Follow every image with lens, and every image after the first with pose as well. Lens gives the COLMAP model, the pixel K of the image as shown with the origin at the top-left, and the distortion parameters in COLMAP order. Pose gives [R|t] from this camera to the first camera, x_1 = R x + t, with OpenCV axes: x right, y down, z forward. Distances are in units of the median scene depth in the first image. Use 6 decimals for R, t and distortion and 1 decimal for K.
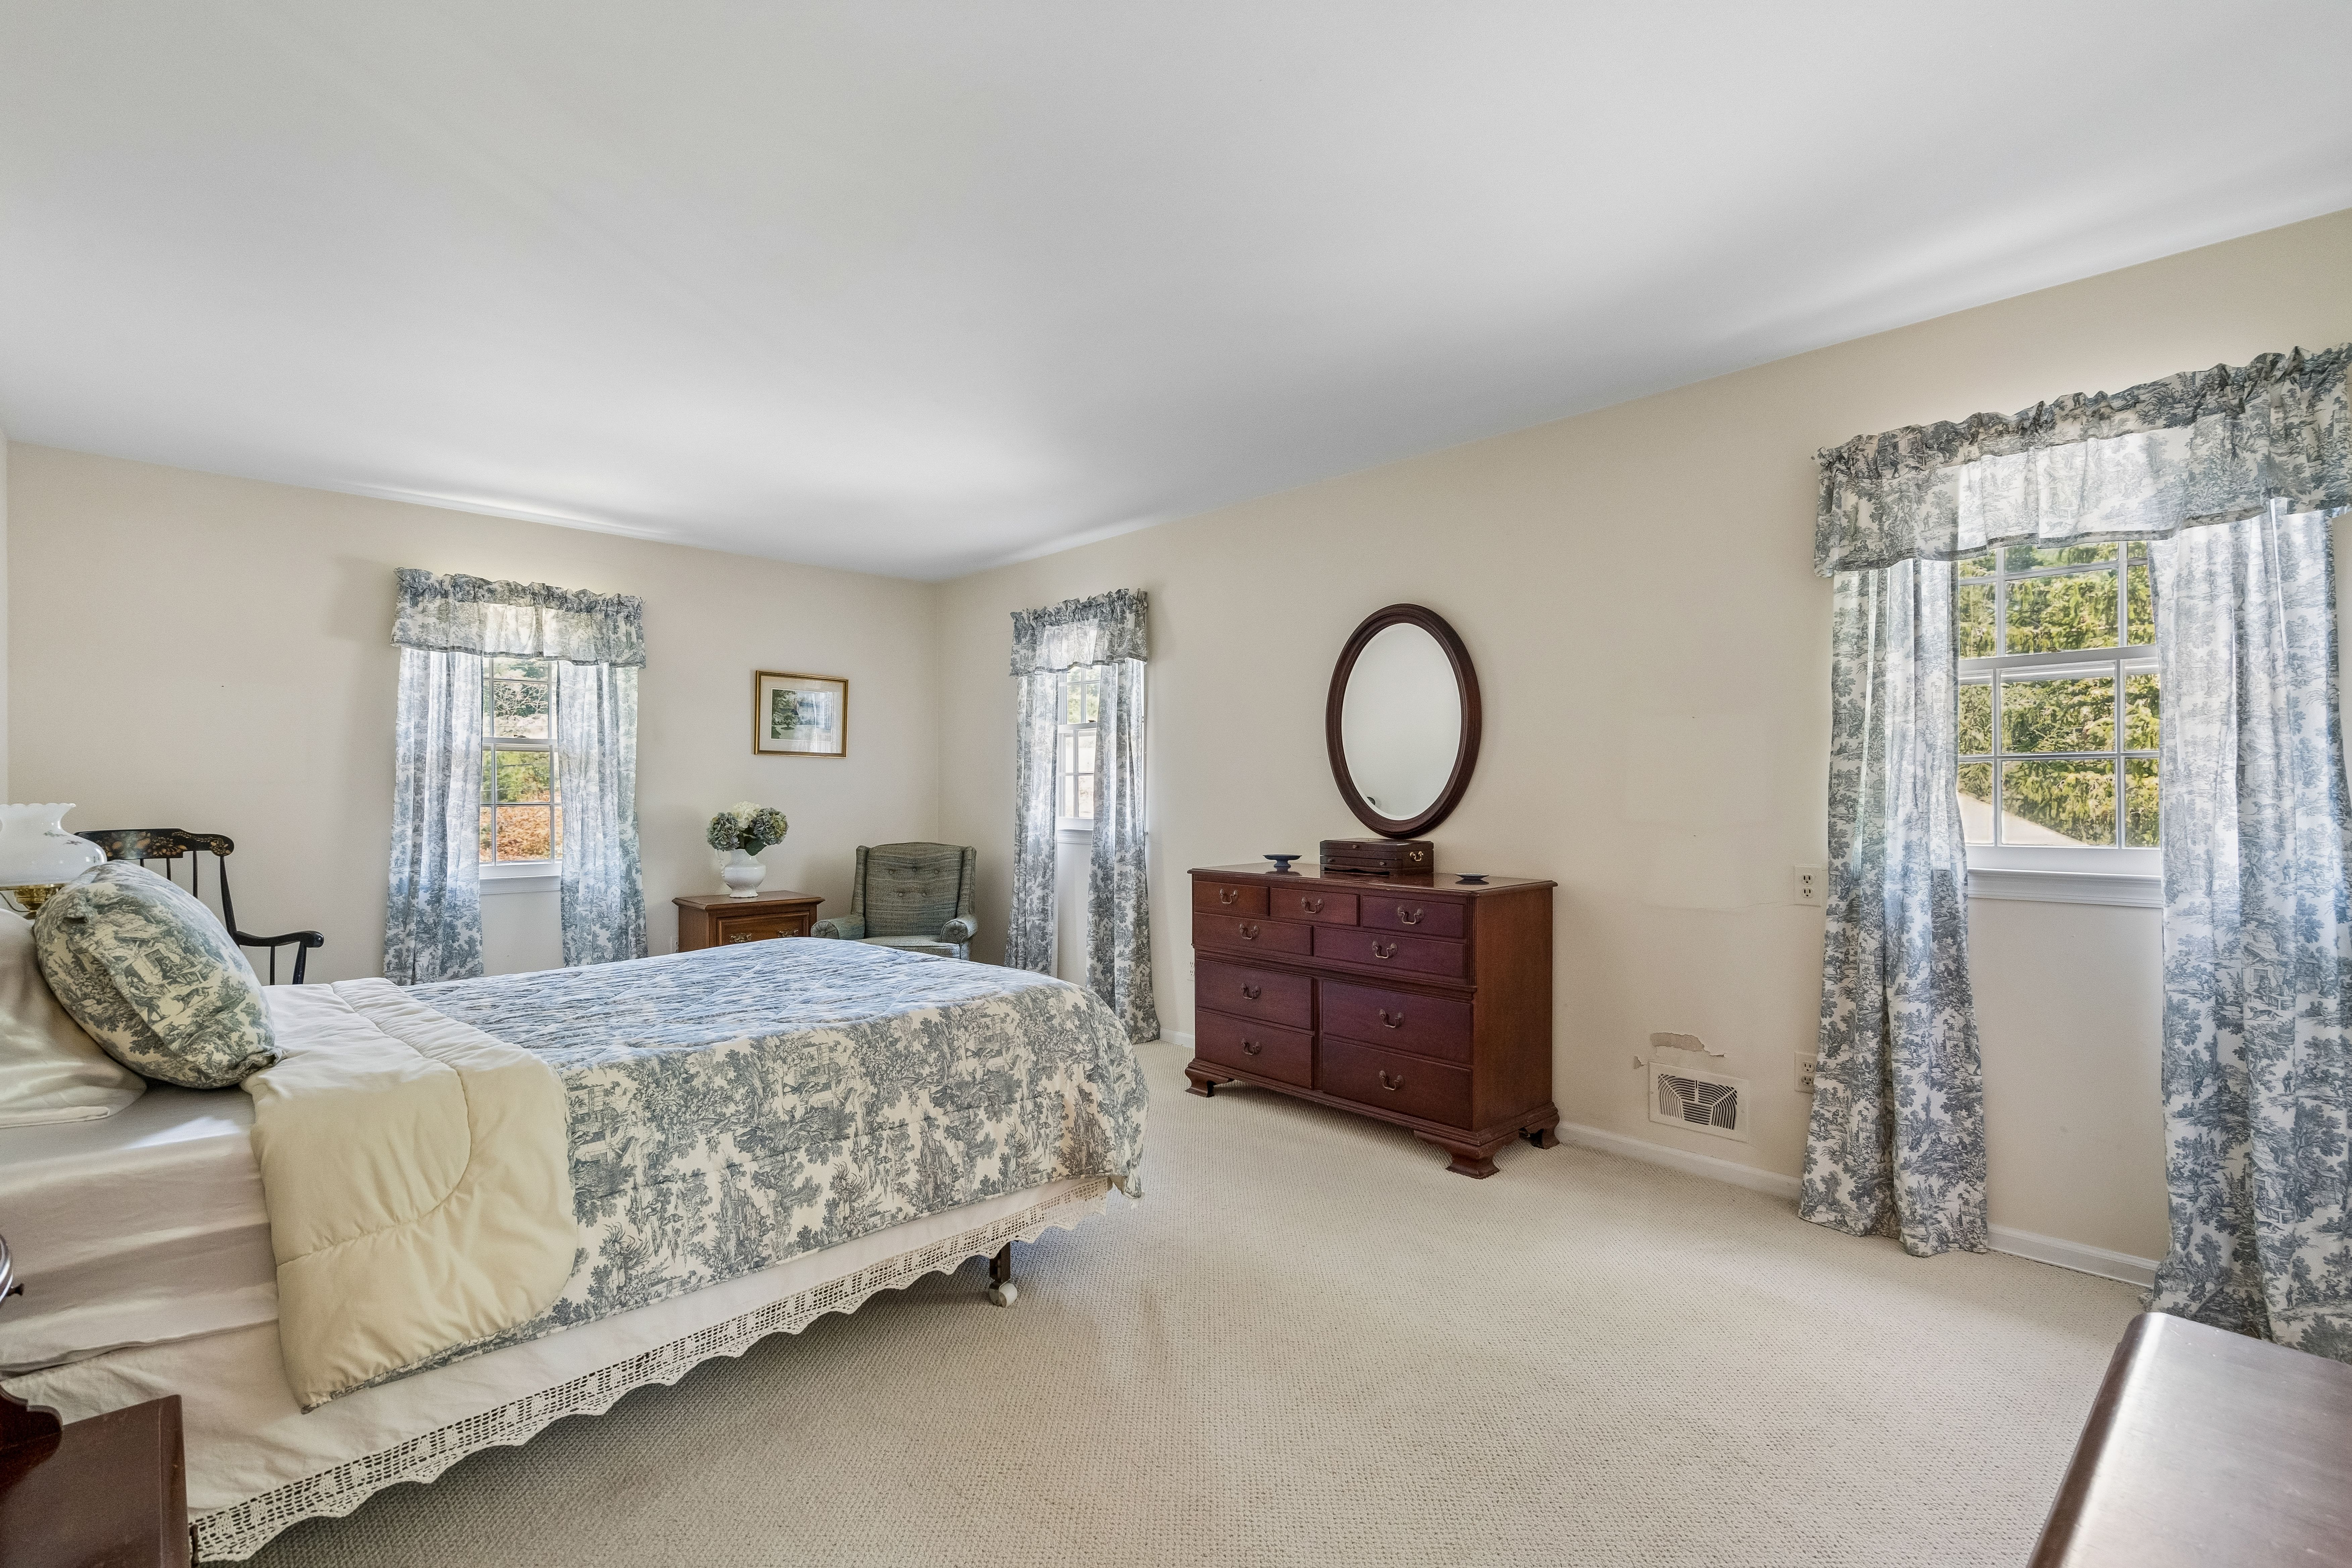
lens RADIAL K [[1071.5, 0, 1177.2], [0, 1071.5, 802.8], [0, 0, 1]] dist [-0.002253, 0.001154]
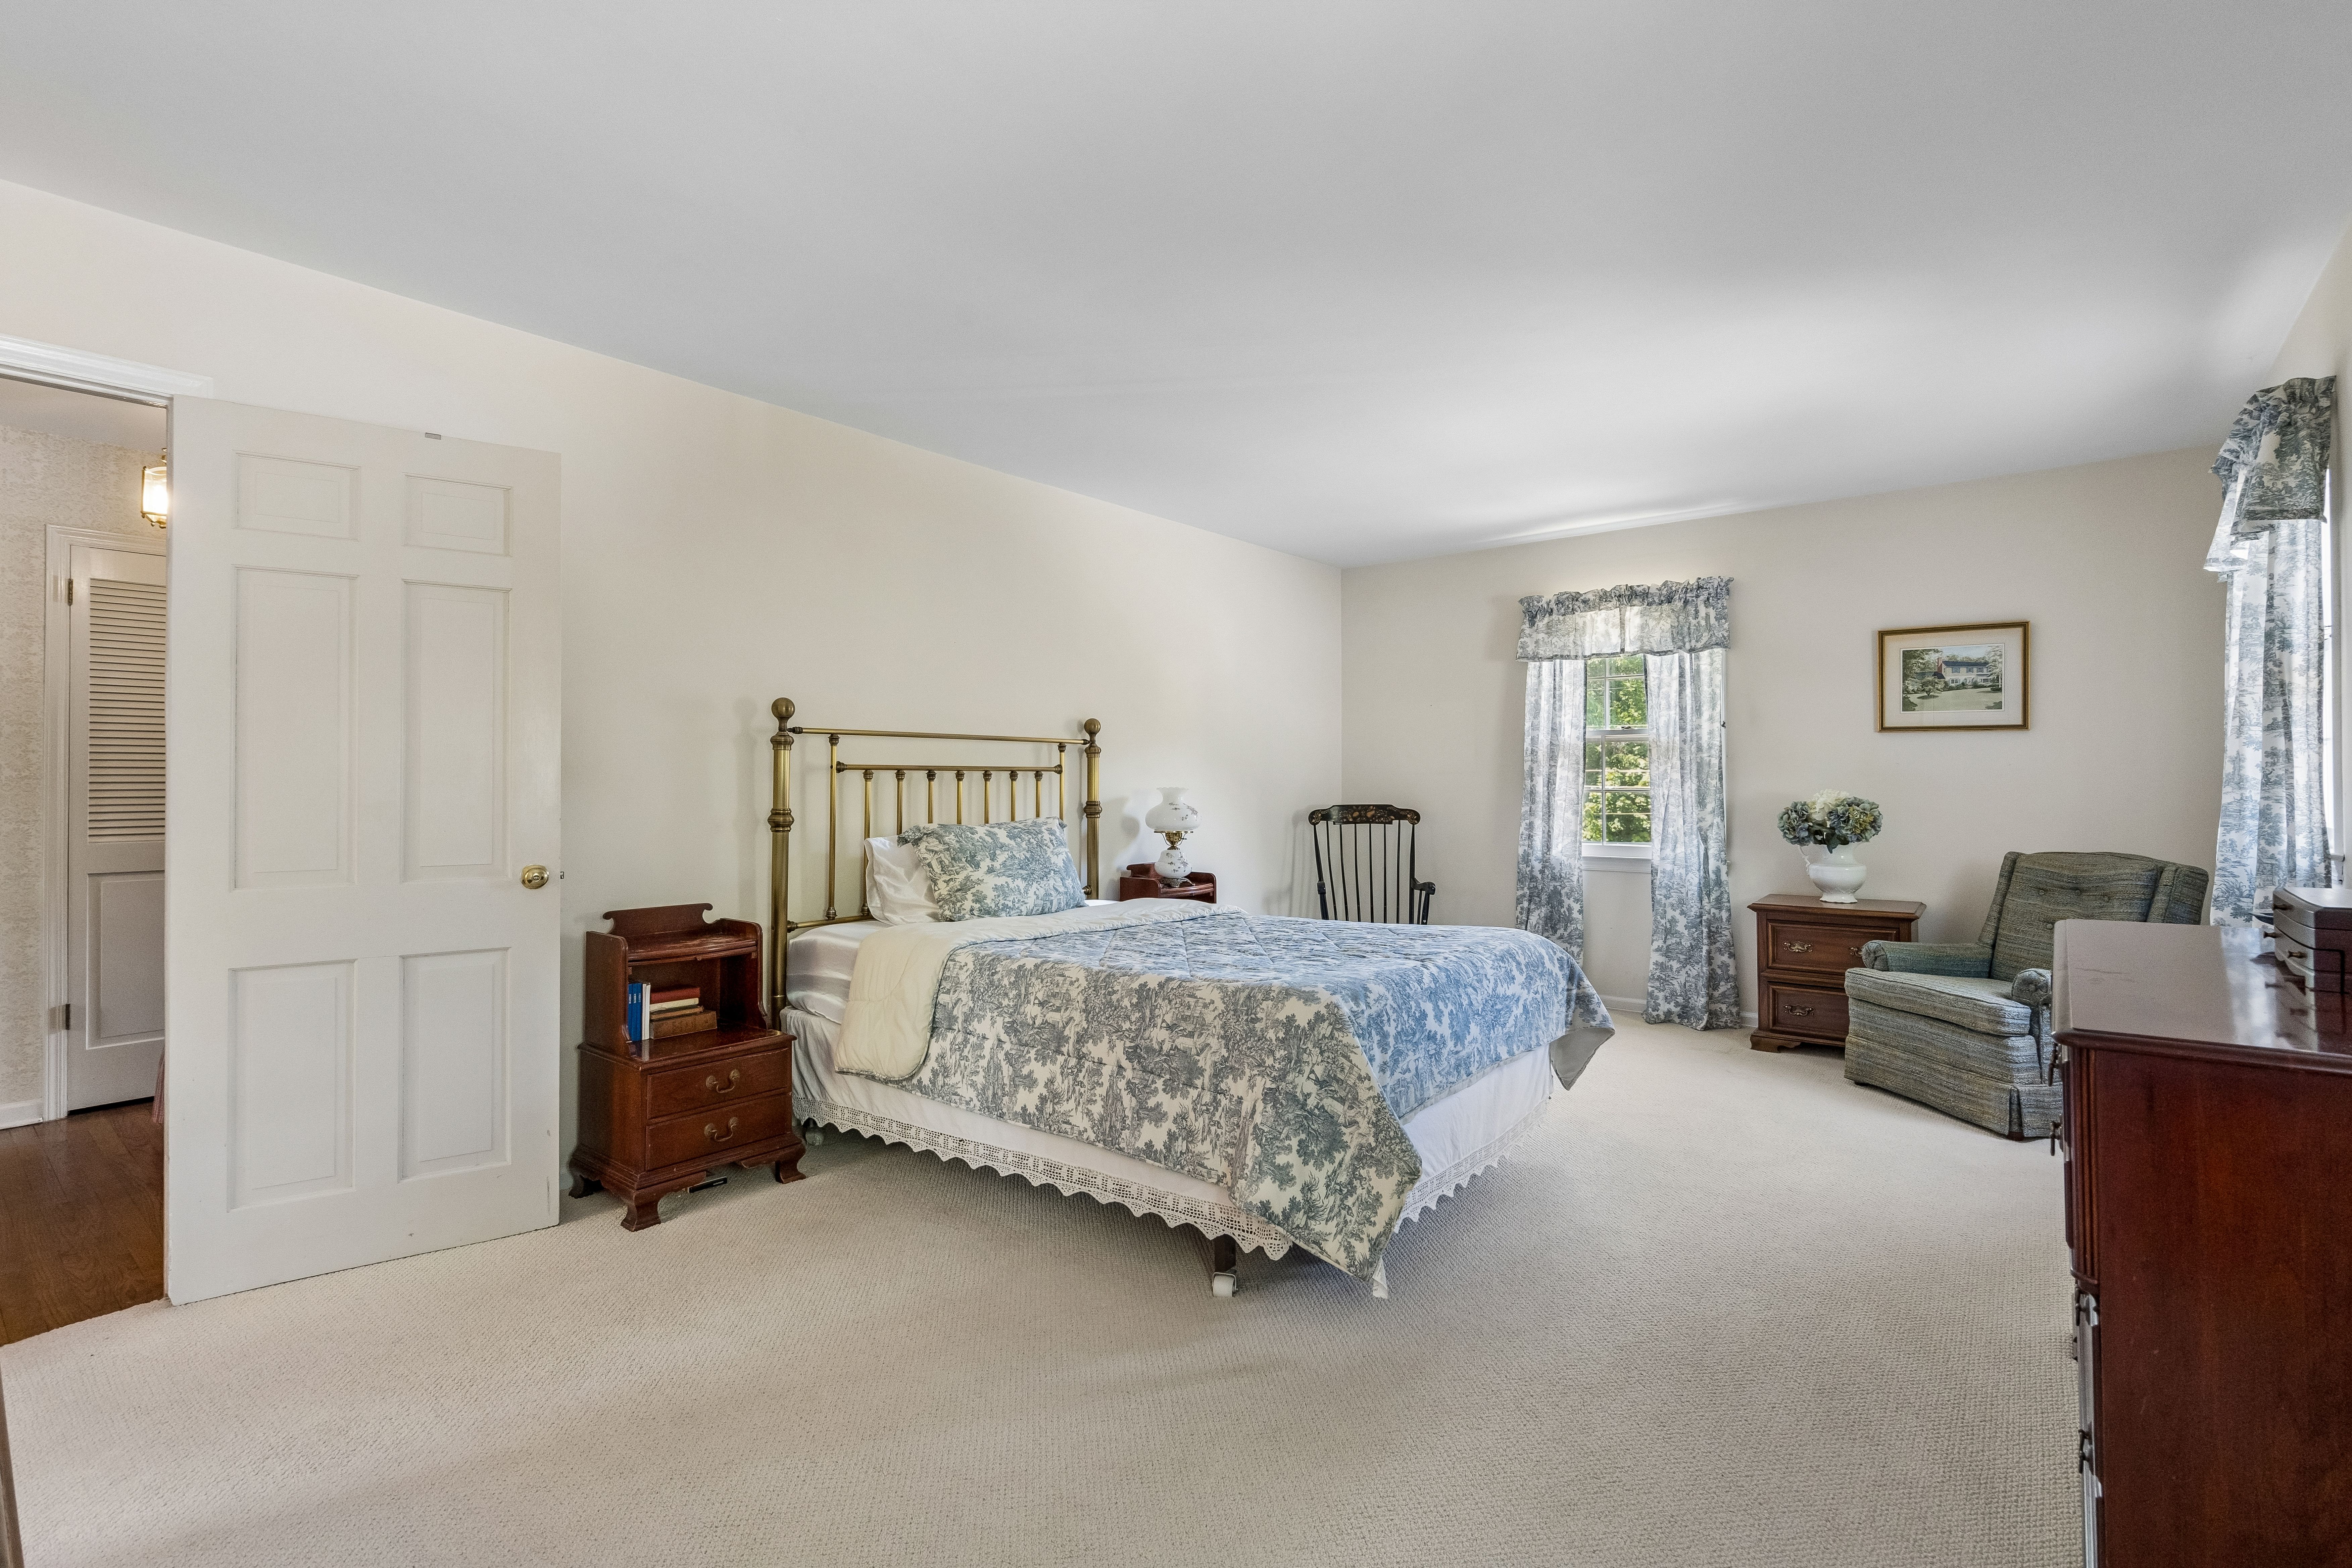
lens RADIAL K [[1081.9, 0, 1185.1], [0, 1081.9, 777.2], [0, 0, 1]] dist [-0.012439, 0.000419]
pose [[0.123539, -0.005116, -0.992327, 0.450220], [-0.005877, 0.999965, -0.005888, -0.003098], [0.992322, 0.006559, 0.123504, 0.454601]]
